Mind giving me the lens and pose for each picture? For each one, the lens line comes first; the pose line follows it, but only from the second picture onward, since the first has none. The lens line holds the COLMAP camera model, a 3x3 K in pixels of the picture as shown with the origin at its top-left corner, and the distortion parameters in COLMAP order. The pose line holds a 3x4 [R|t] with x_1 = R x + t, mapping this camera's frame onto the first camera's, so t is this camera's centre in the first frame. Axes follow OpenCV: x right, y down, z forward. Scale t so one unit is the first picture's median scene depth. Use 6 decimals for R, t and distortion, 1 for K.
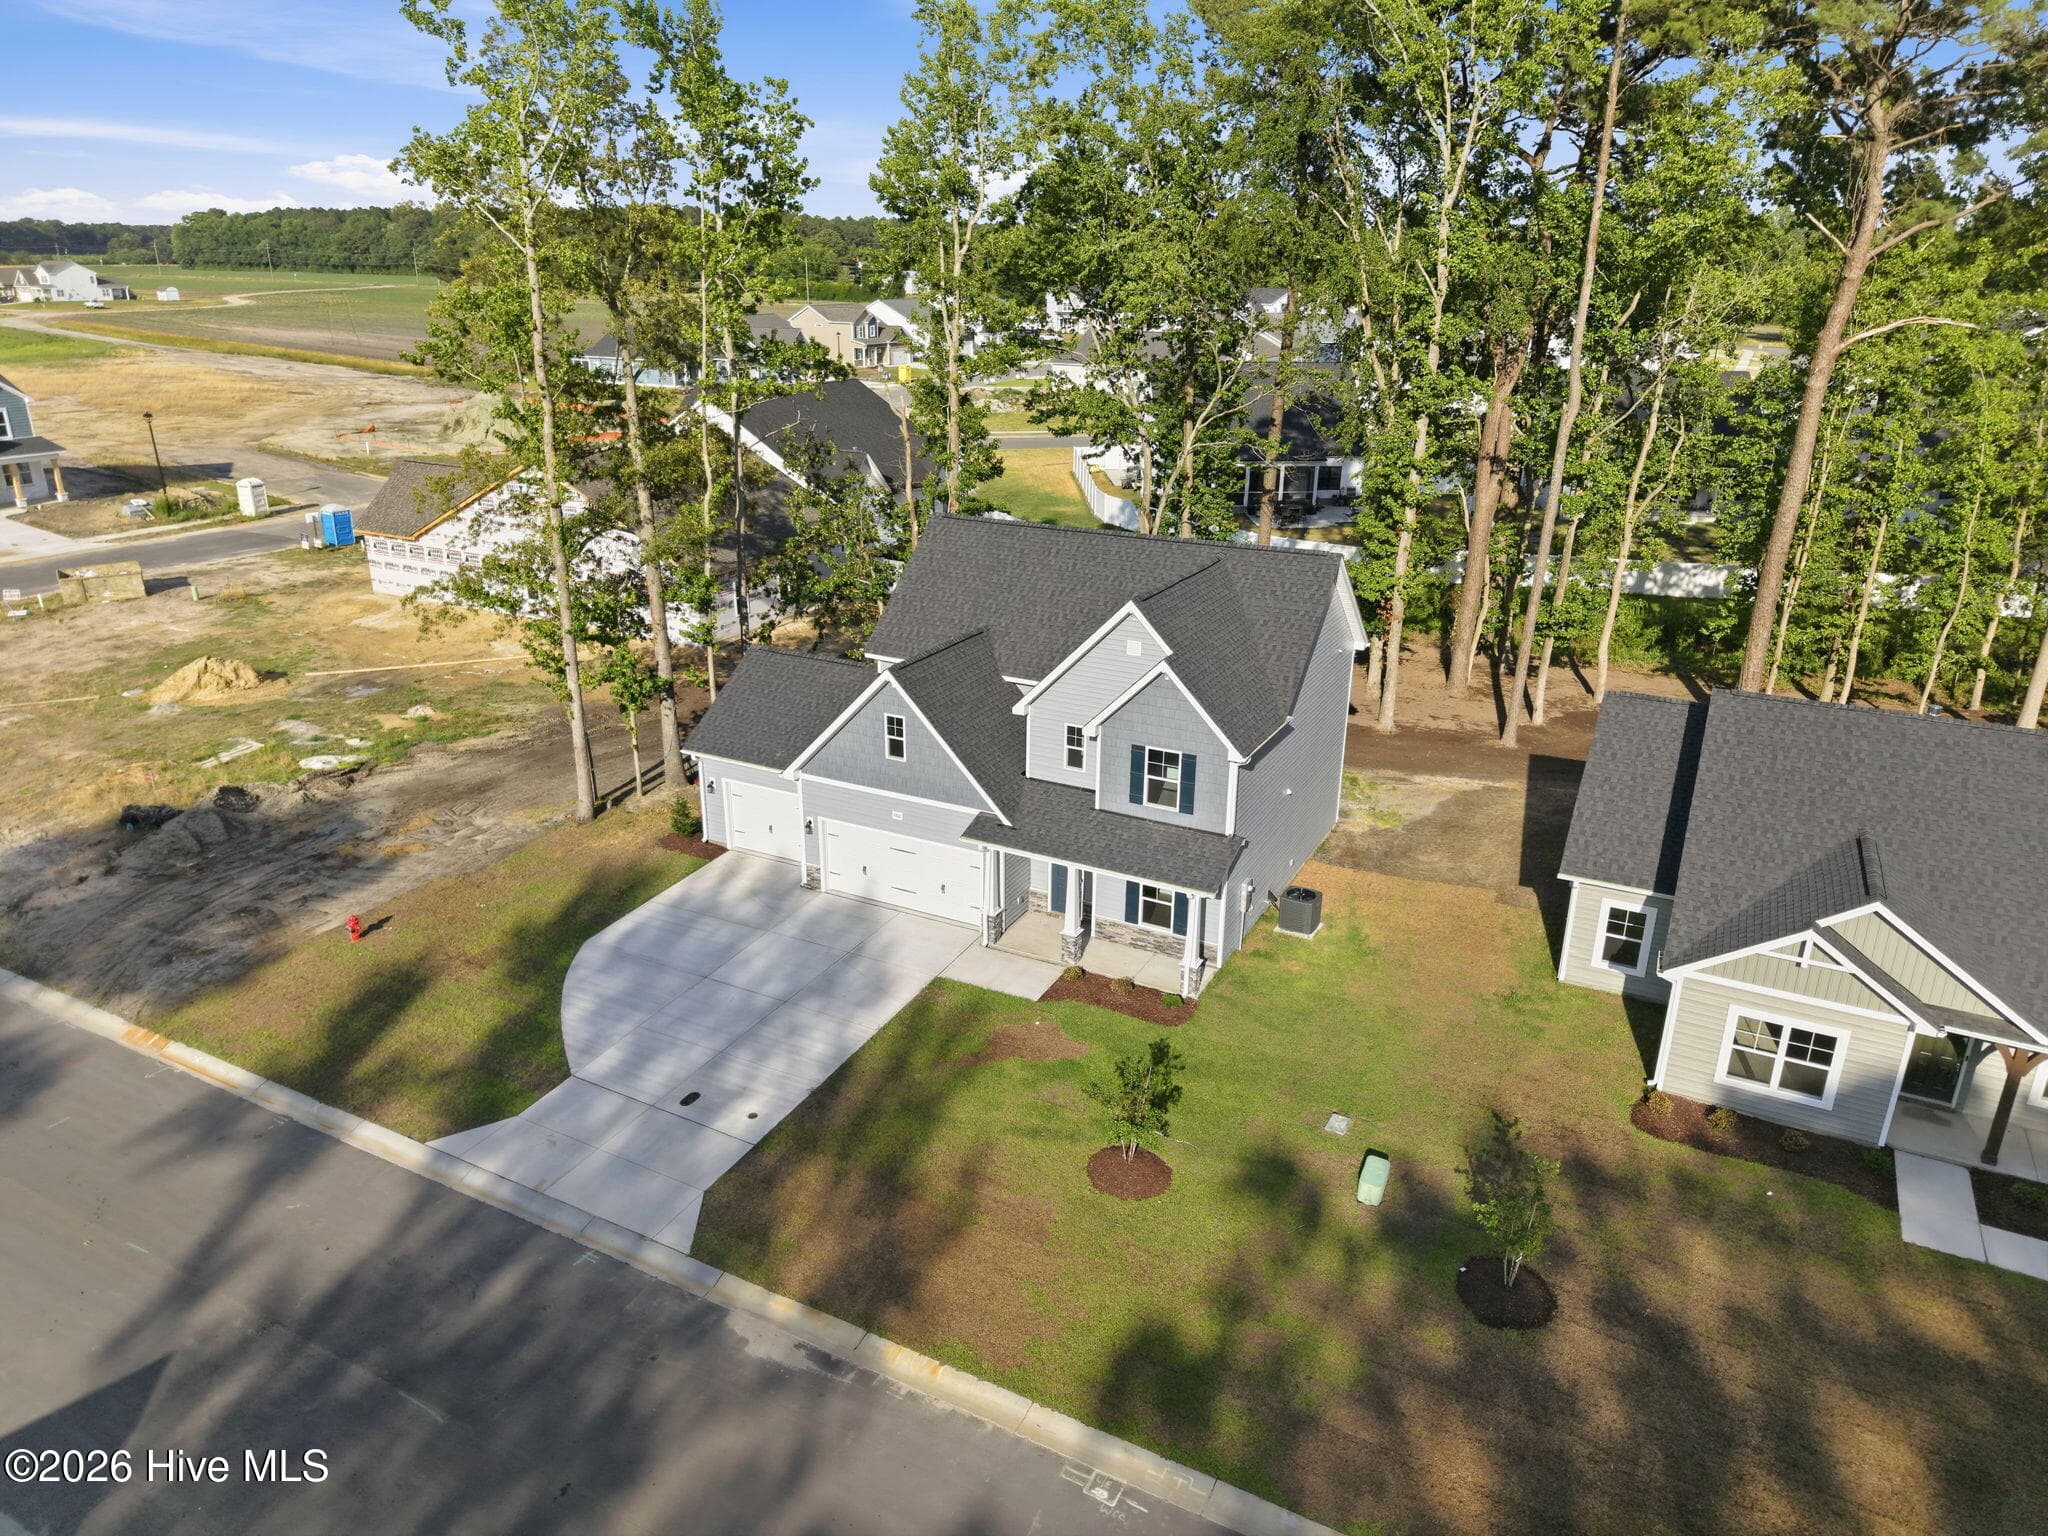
lens RADIAL K [[1353.4, 0, 1015.5], [0, 1353.4, 748.3], [0, 0, 1]] dist [0.035346, -0.019372]
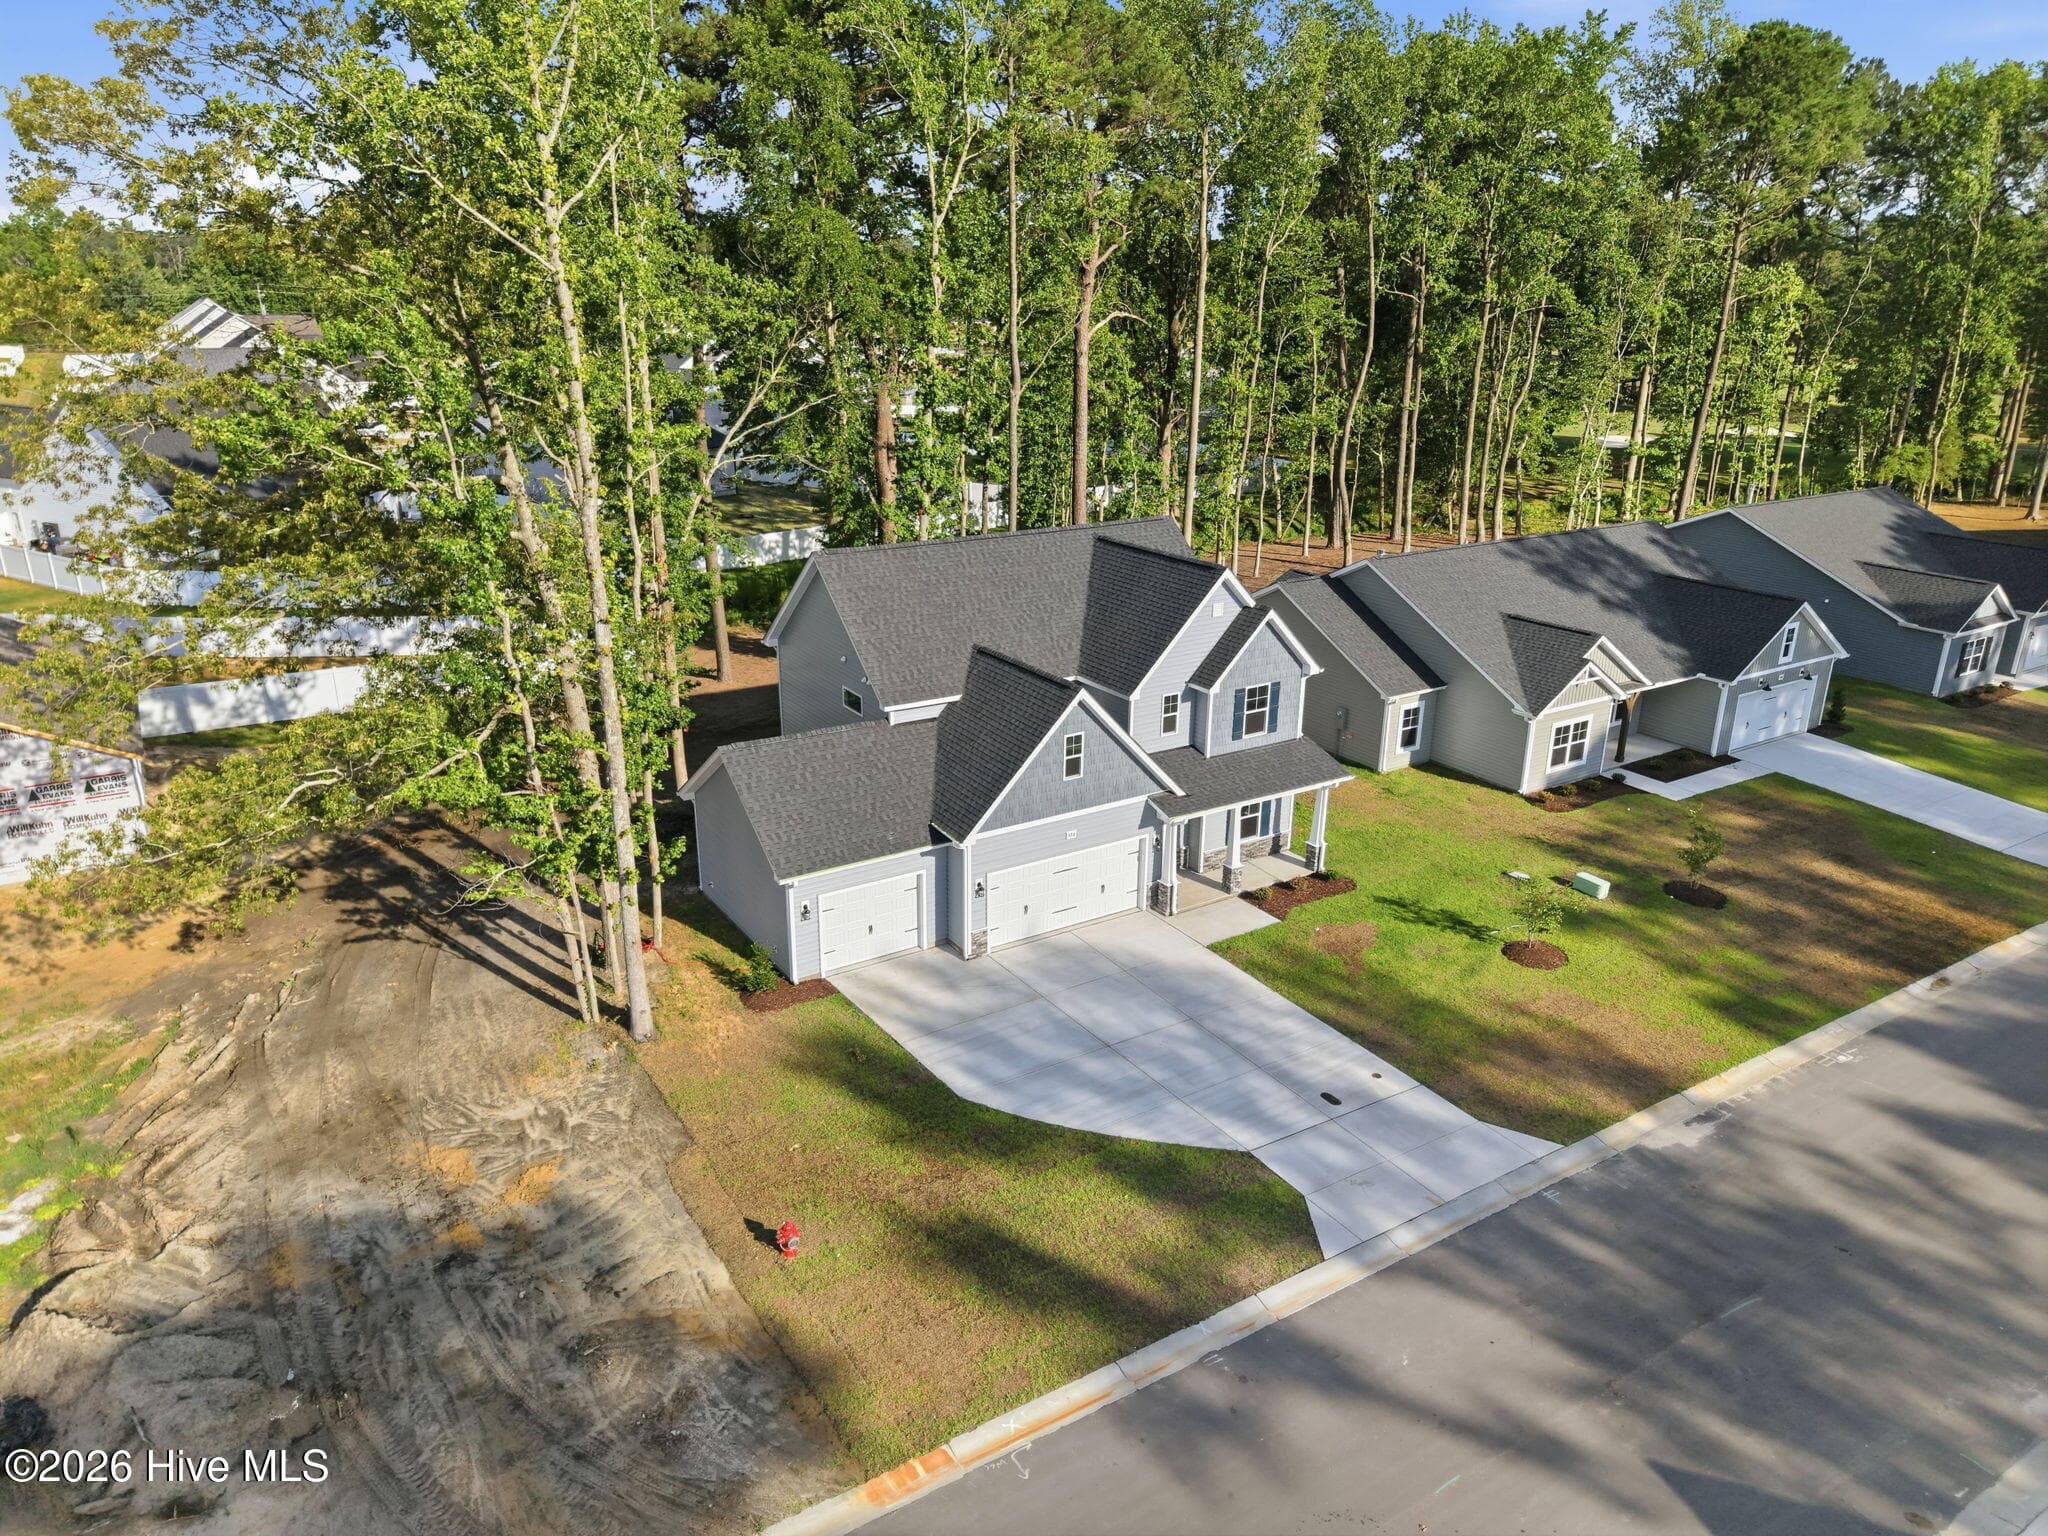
lens RADIAL K [[1353.4, 0, 985.8], [0, 1353.4, 763.8], [0, 0, 1]] dist [0.035346, -0.019372]
pose [[0.517880, -0.294691, 0.803092, -0.959896], [0.291280, 0.943440, 0.158357, -0.186389], [-0.804336, 0.151915, 0.574426, 0.502255]]
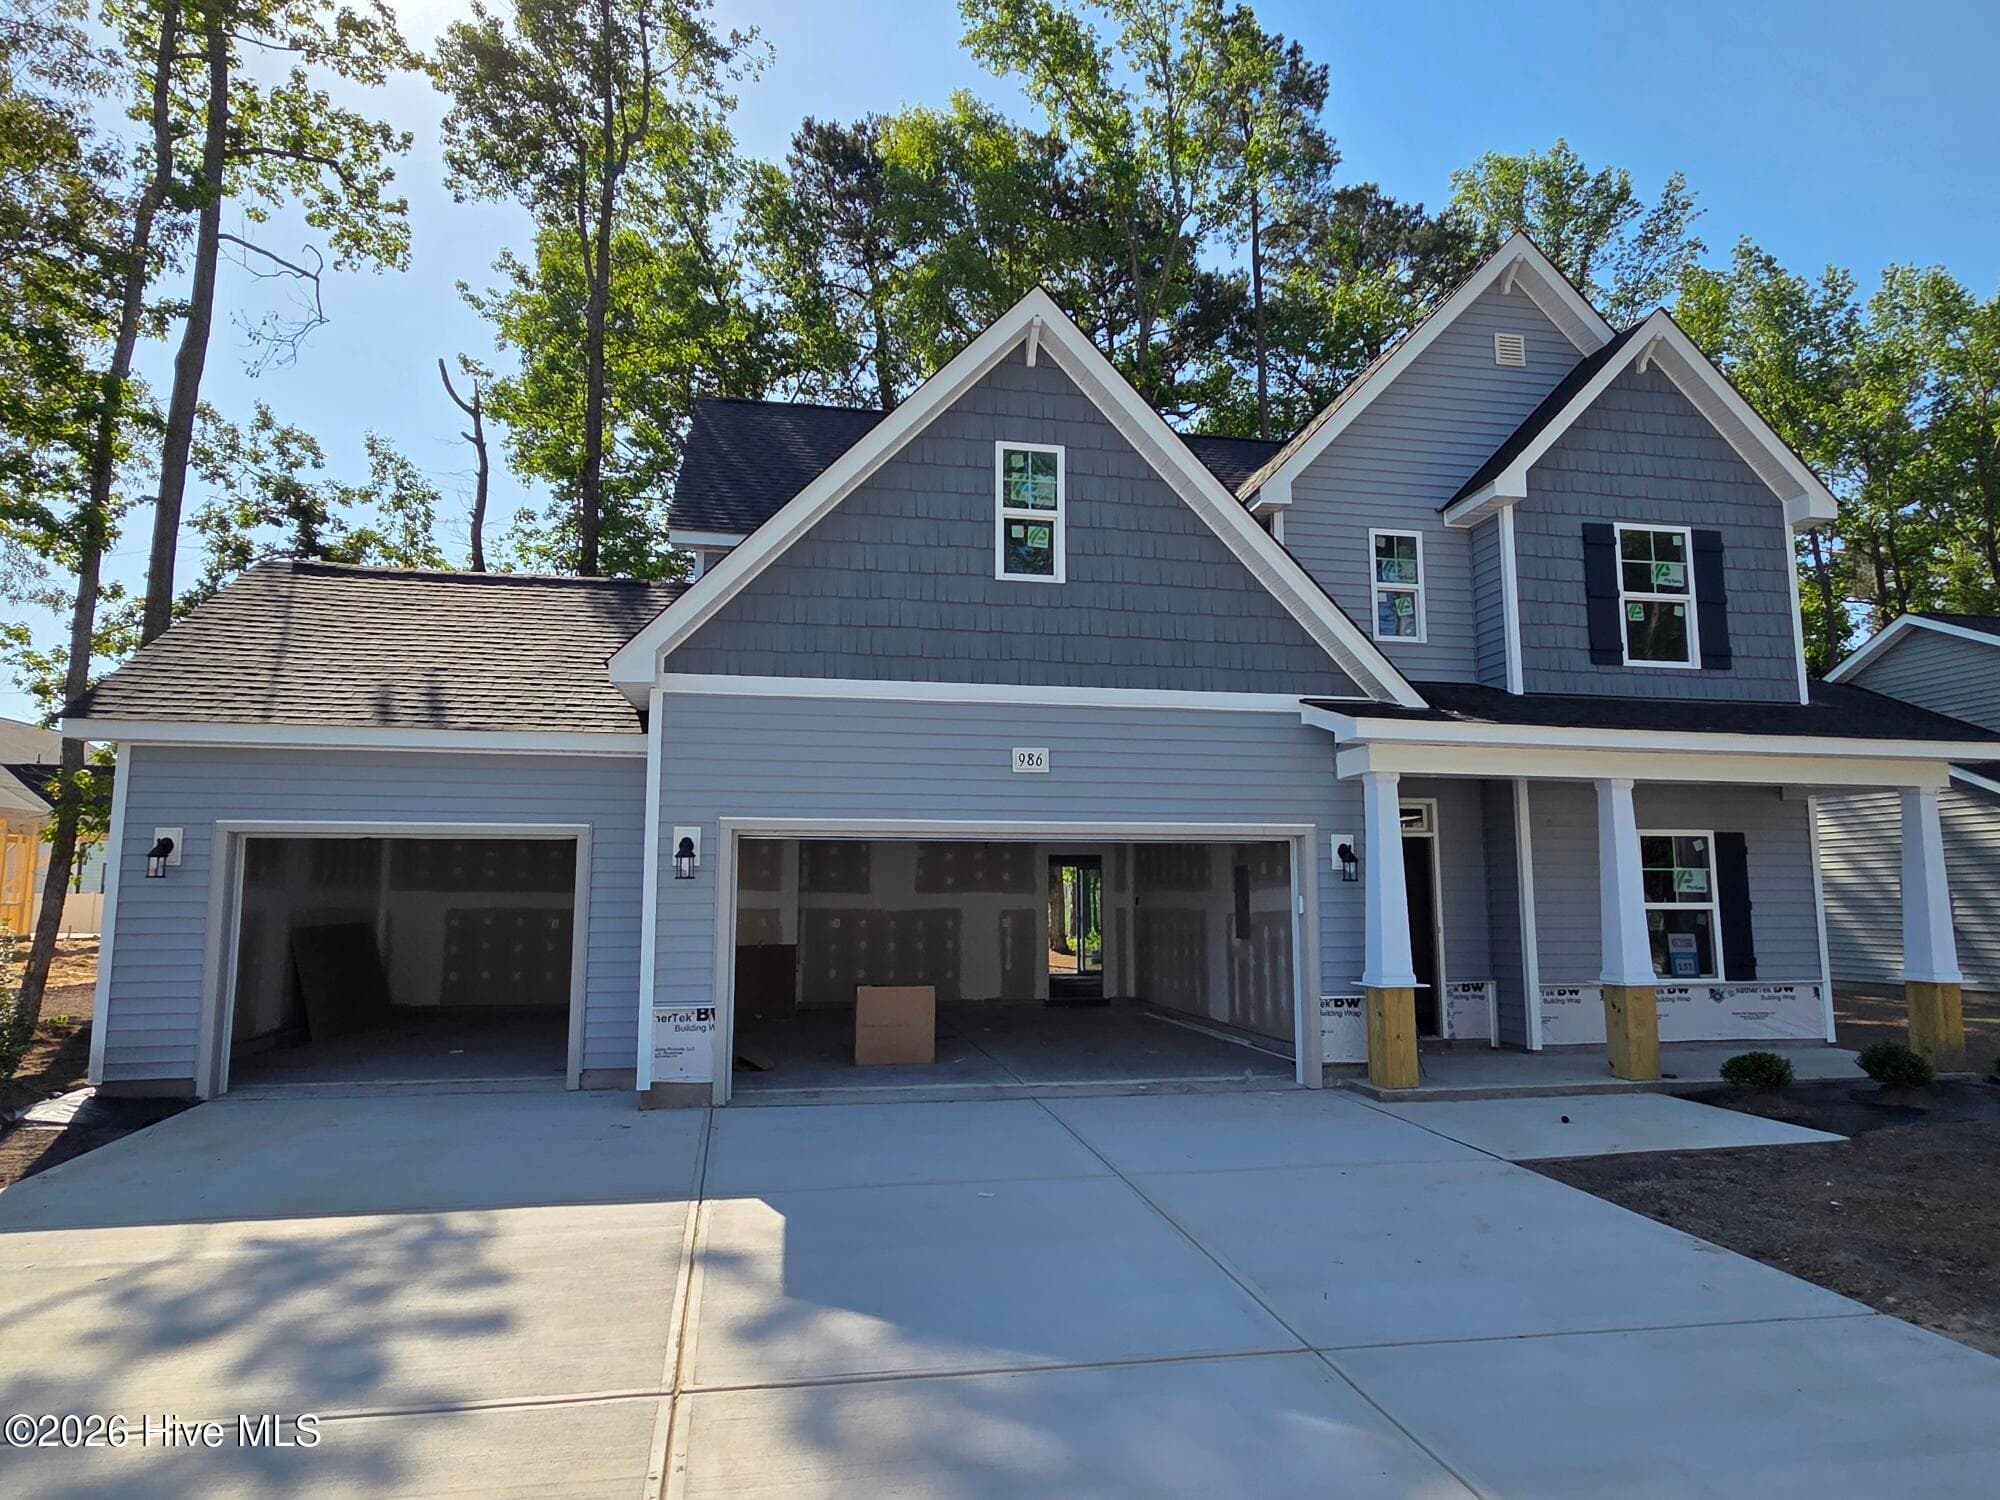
lens RADIAL K [[1144.5, 0, 996.1], [0, 1144.5, 760.6], [0, 0, 1]] dist [-0.014407, 0.008552]
pose [[0.788293, 0.065325, 0.611823, -0.277728], [0.212650, 0.904153, -0.370523, 0.158693], [-0.577386, 0.422184, 0.698846, 0.865855]]
